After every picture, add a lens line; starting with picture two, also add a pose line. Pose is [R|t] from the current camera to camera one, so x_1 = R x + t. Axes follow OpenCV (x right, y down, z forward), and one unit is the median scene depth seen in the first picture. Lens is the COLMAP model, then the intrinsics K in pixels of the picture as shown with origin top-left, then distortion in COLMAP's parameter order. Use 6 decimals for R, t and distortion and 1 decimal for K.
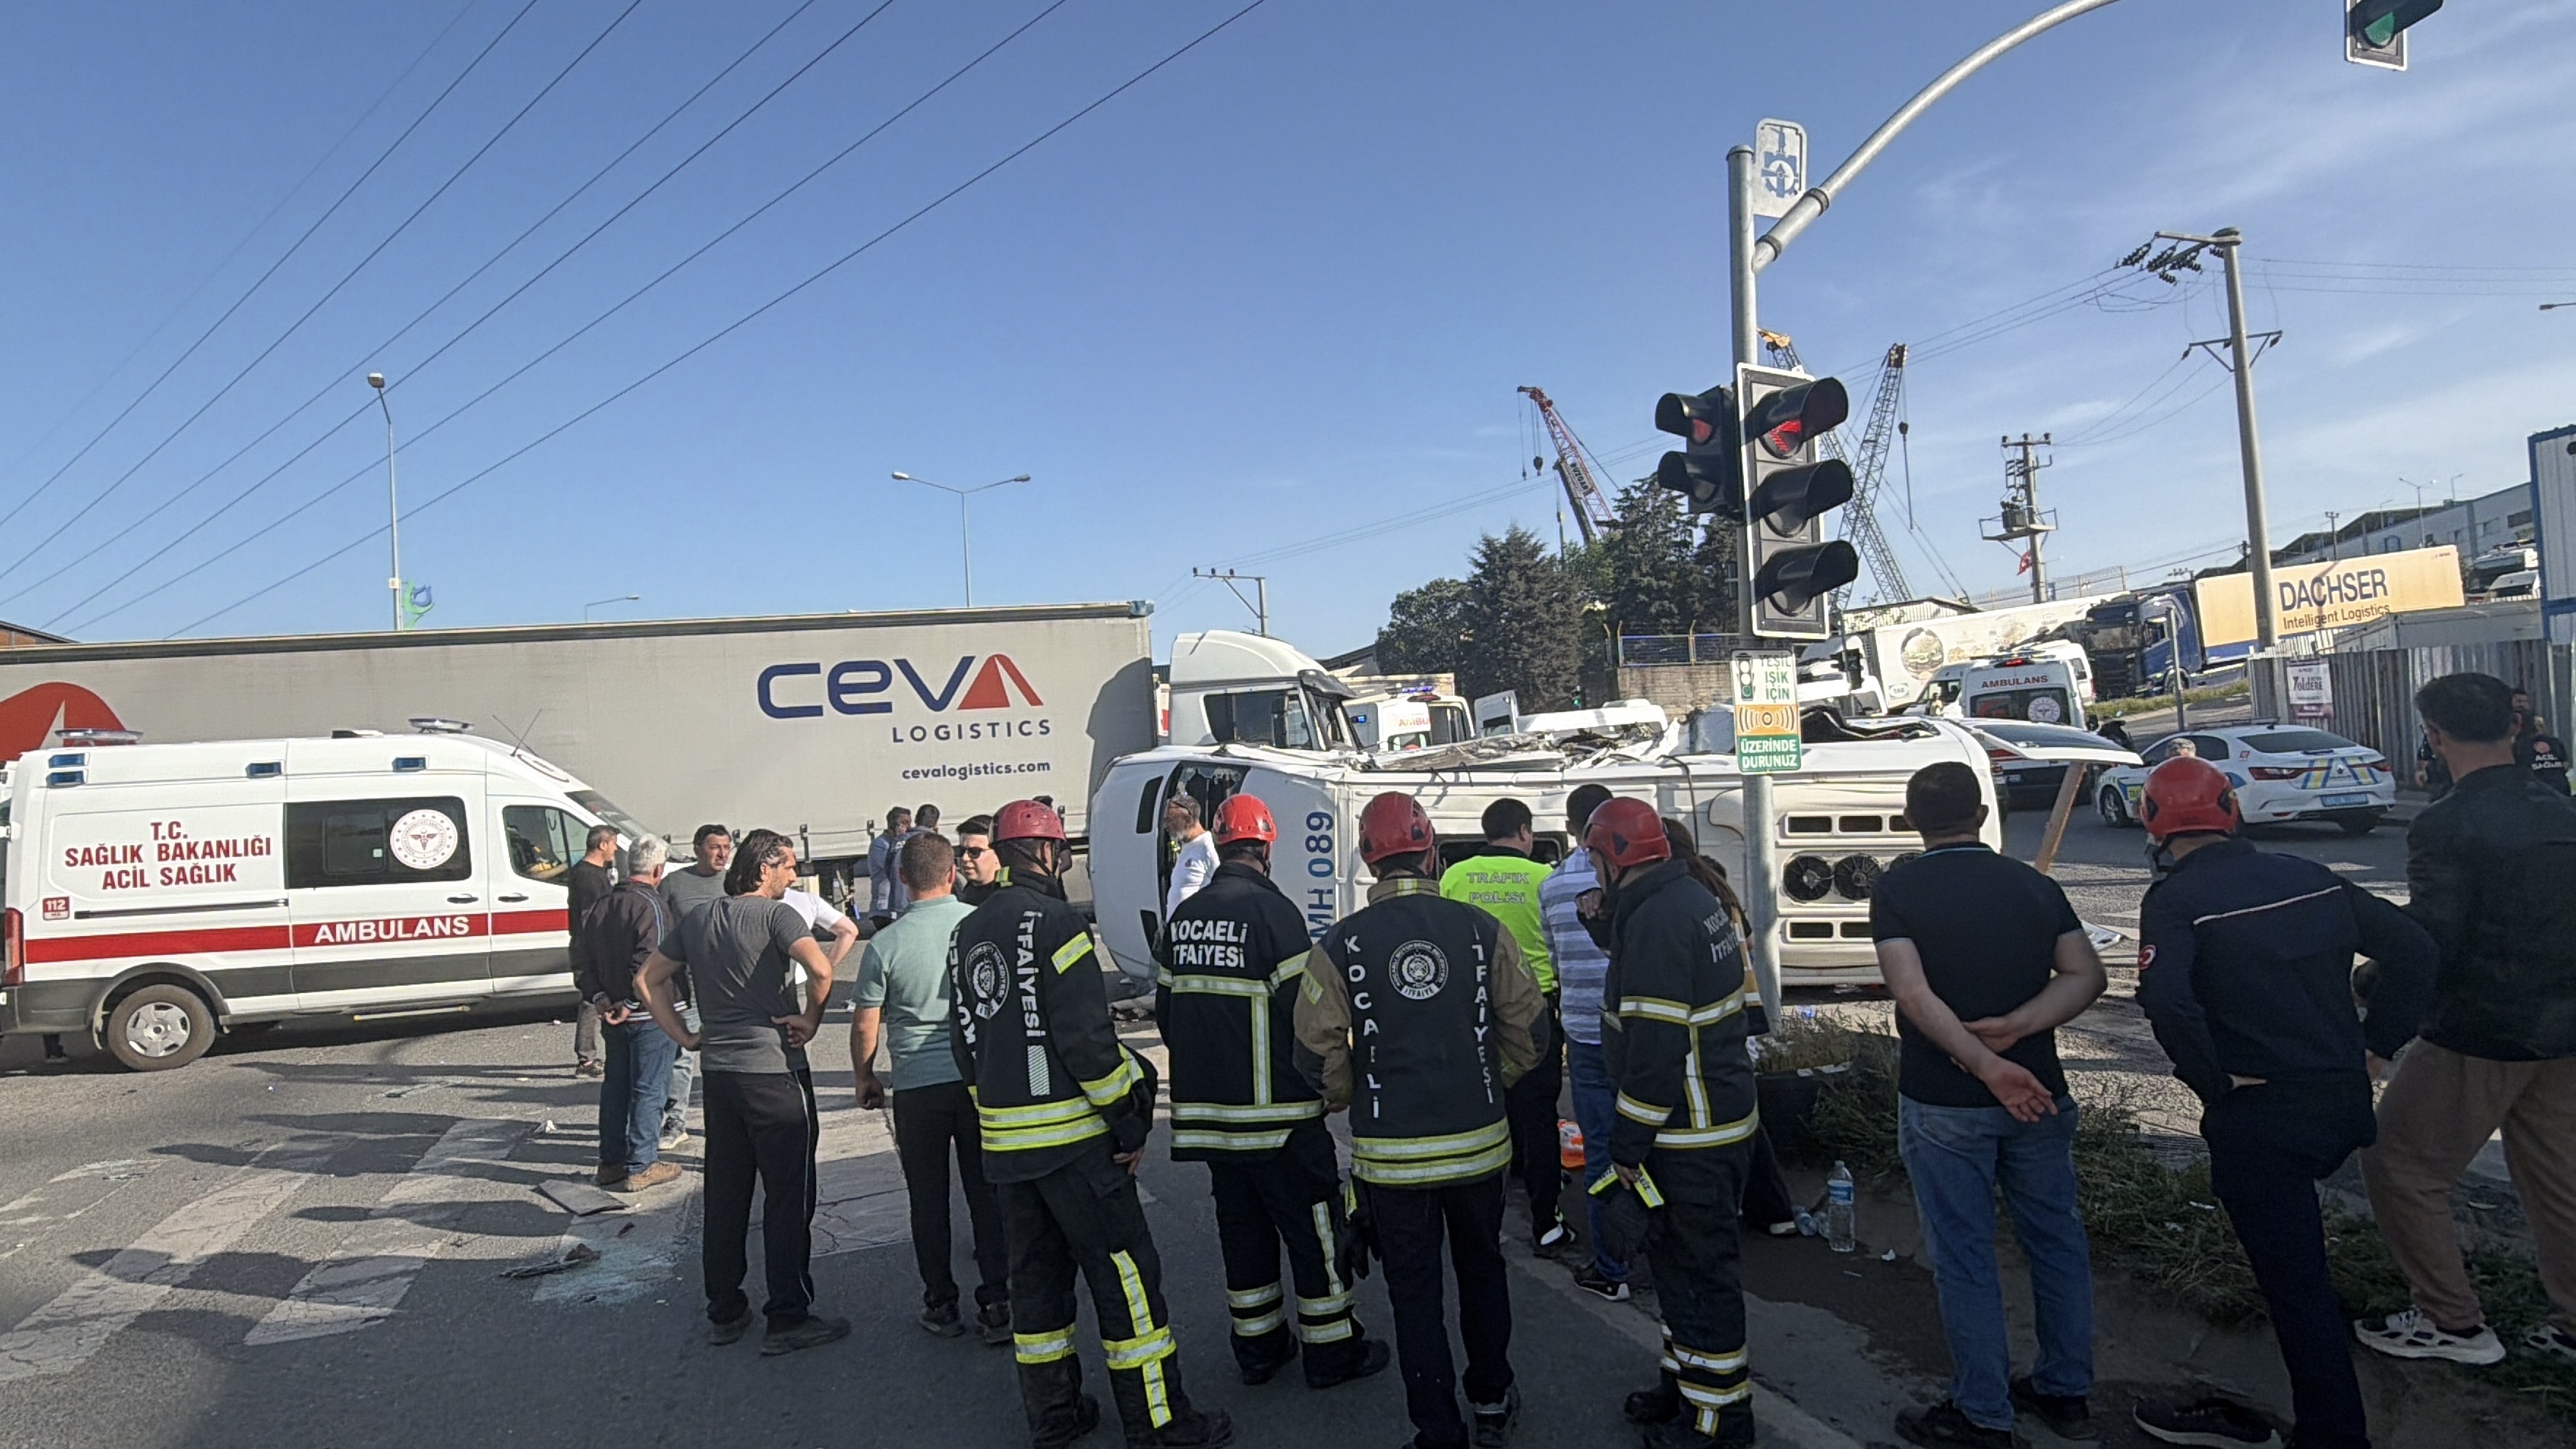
lens RADIAL K [[1462.7, 0, 1290.7], [0, 1462.7, 748.4], [0, 0, 1]] dist [0.001748, 0.003890]
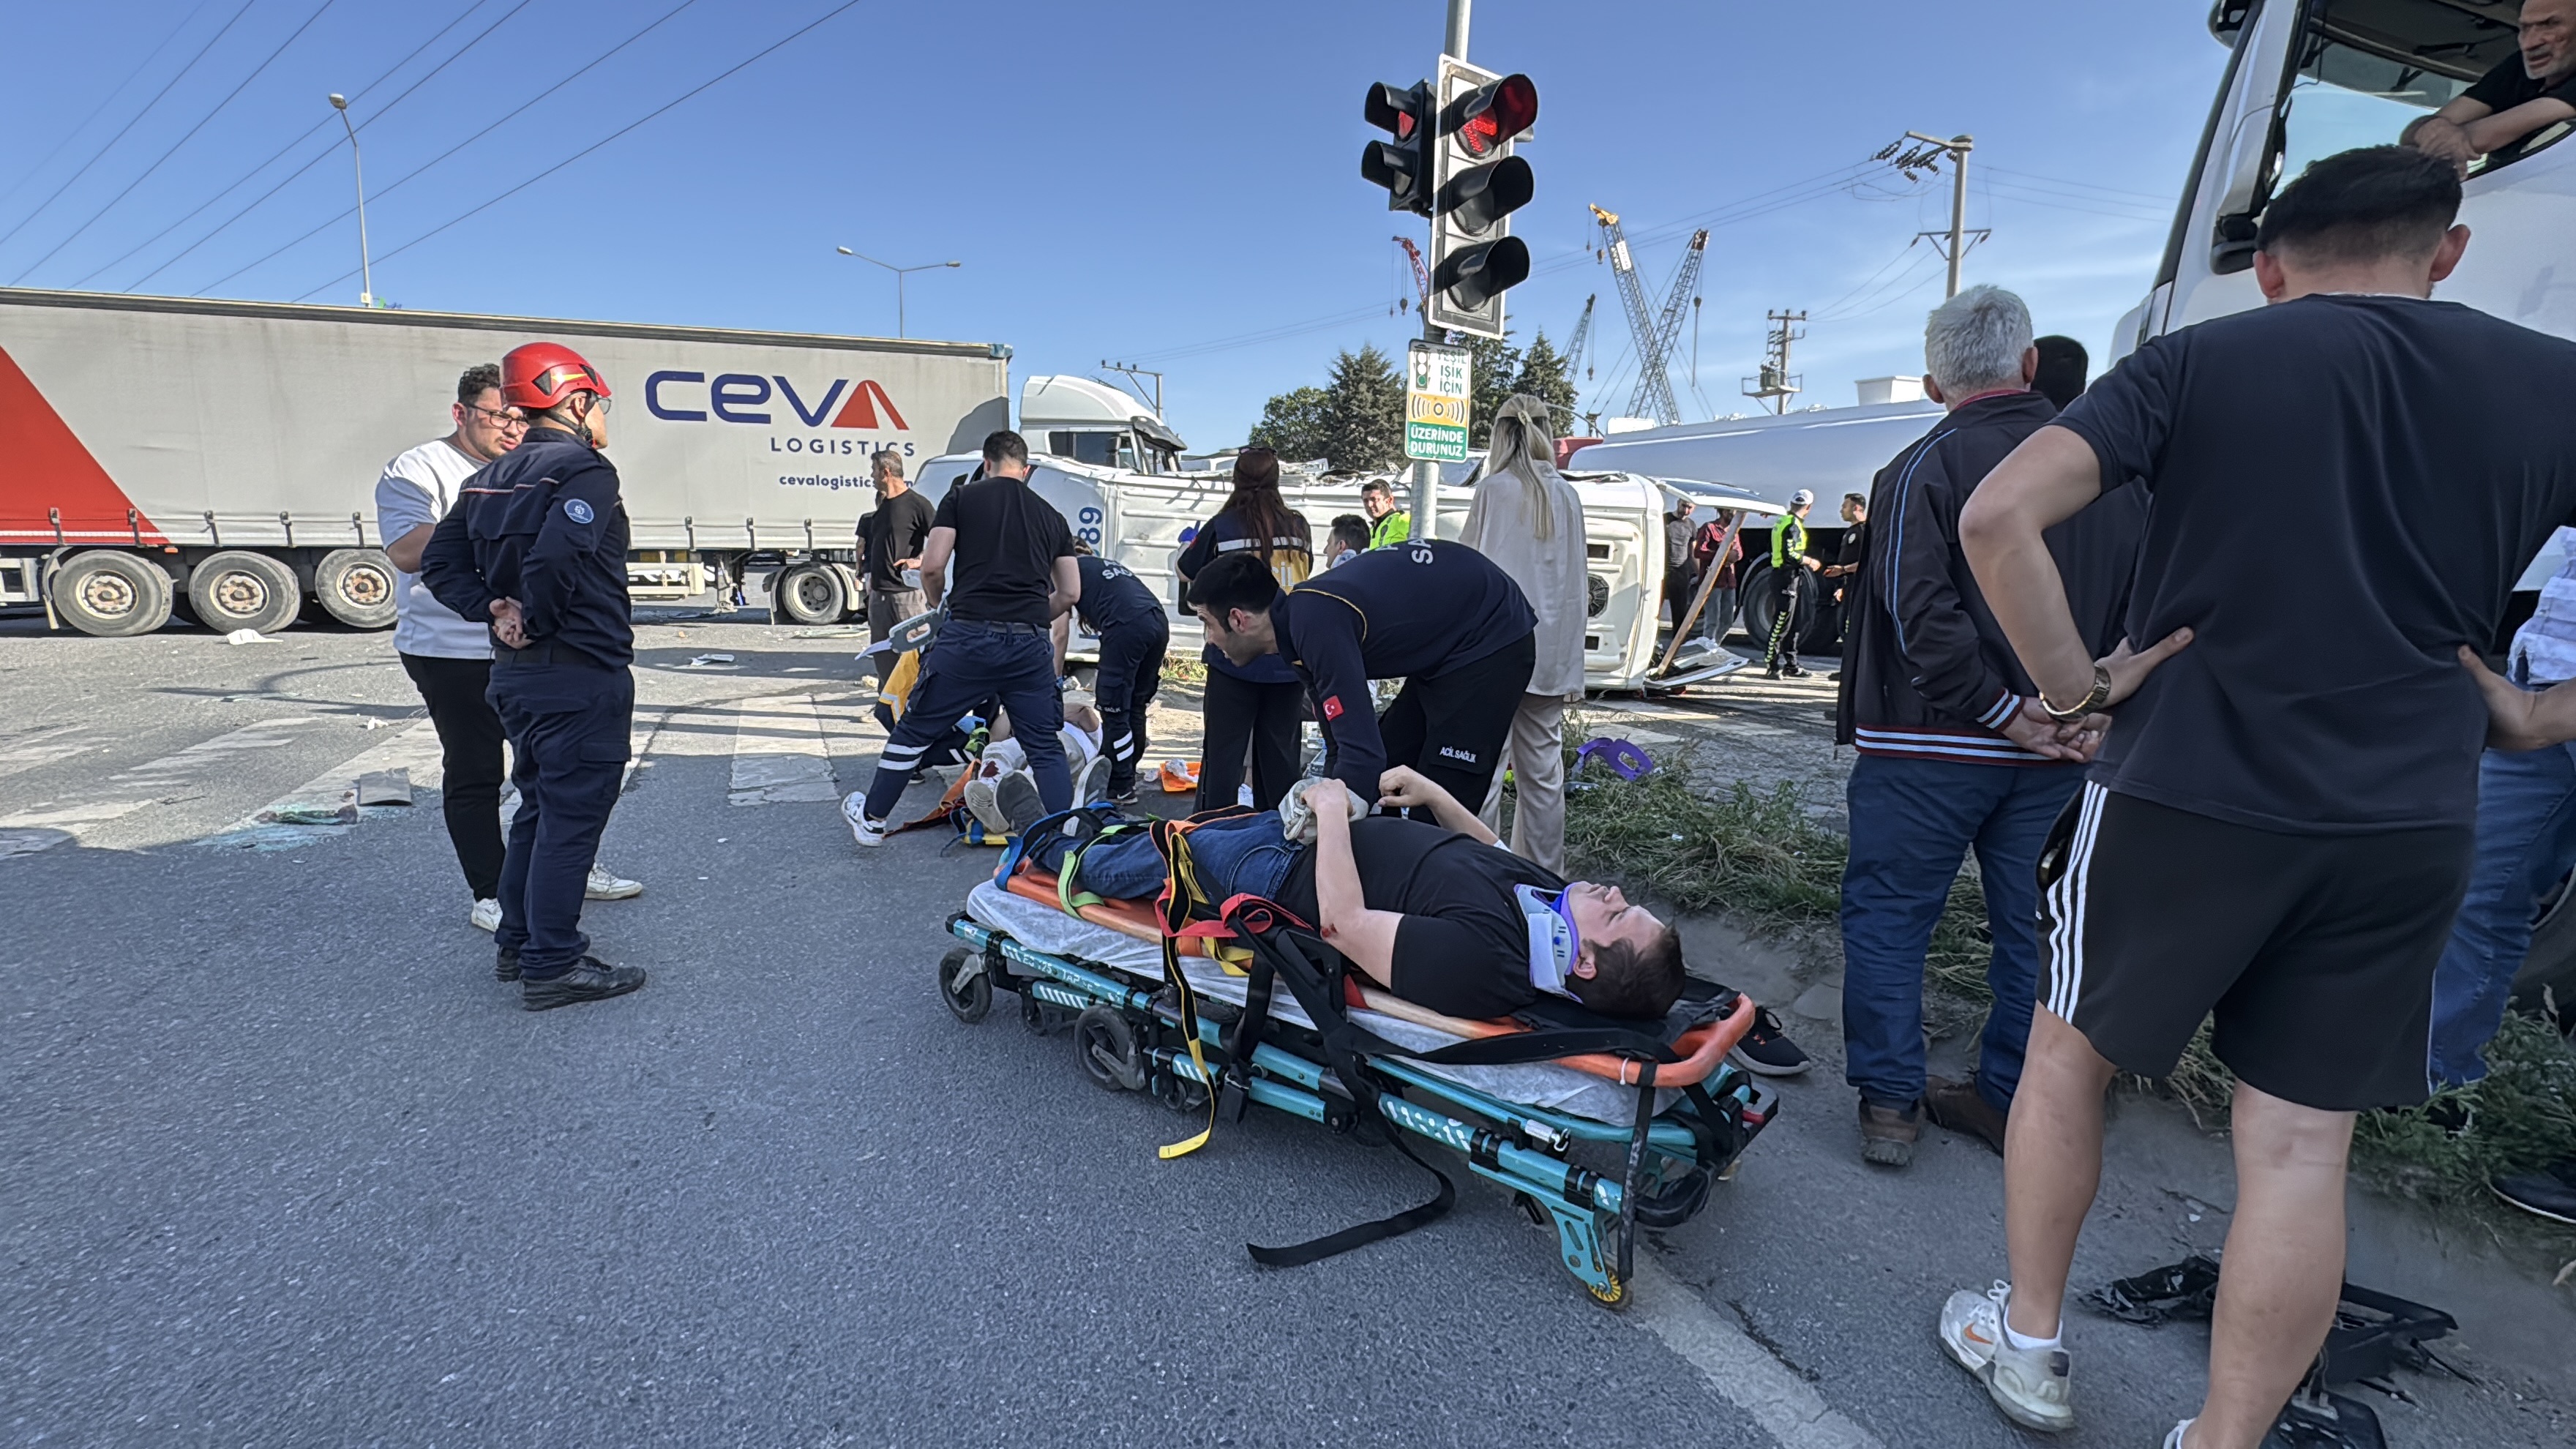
lens RADIAL K [[1164.6, 0, 1279.4], [0, 1164.6, 720.8], [0, 0, 1]] dist [-0.002084, 0.000473]
pose [[0.994231, 0.064654, 0.085581, 0.057697], [-0.077291, 0.985089, 0.153706, 0.033039], [-0.074368, -0.159434, 0.984404, 0.044233]]
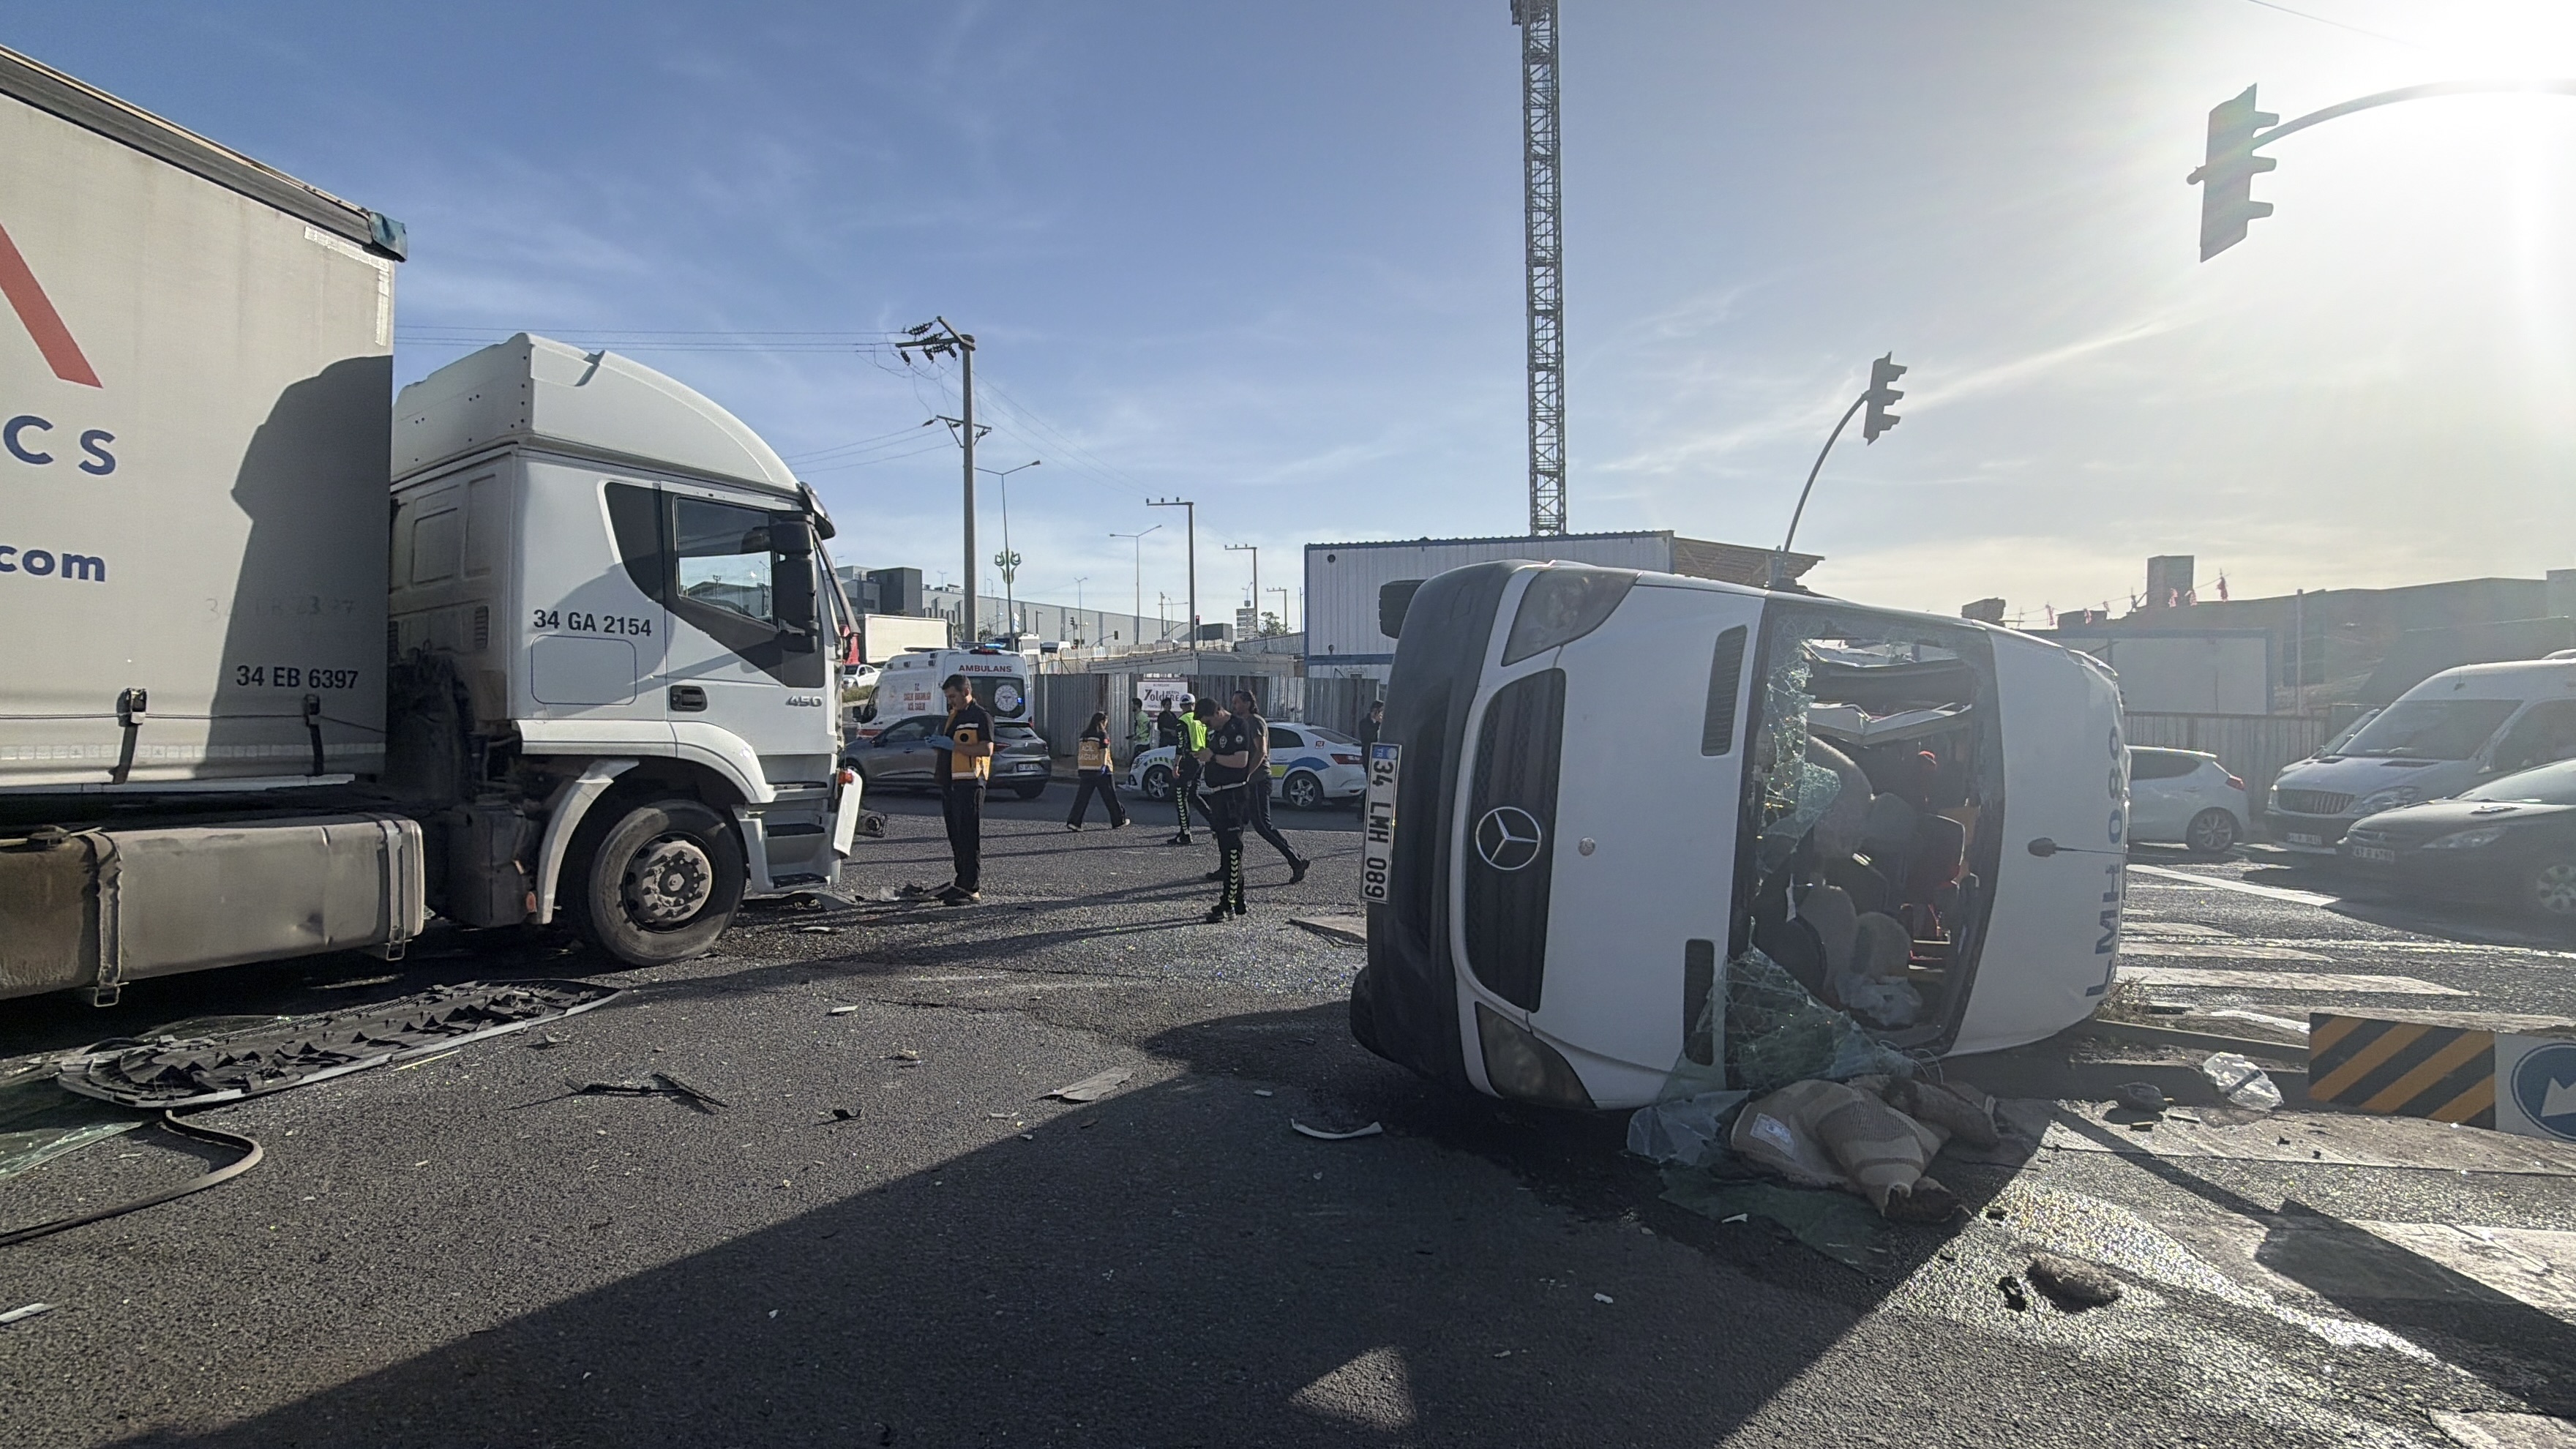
lens RADIAL K [[1176.4, 0, 1285.9], [0, 1176.4, 729.8], [0, 0, 1]] dist [0.006621, -0.001717]
pose [[0.412813, 0.069981, 0.908123, -0.304177], [-0.054282, 0.997162, -0.052167, 0.049617], [-0.909197, -0.027759, 0.415441, 0.647180]]
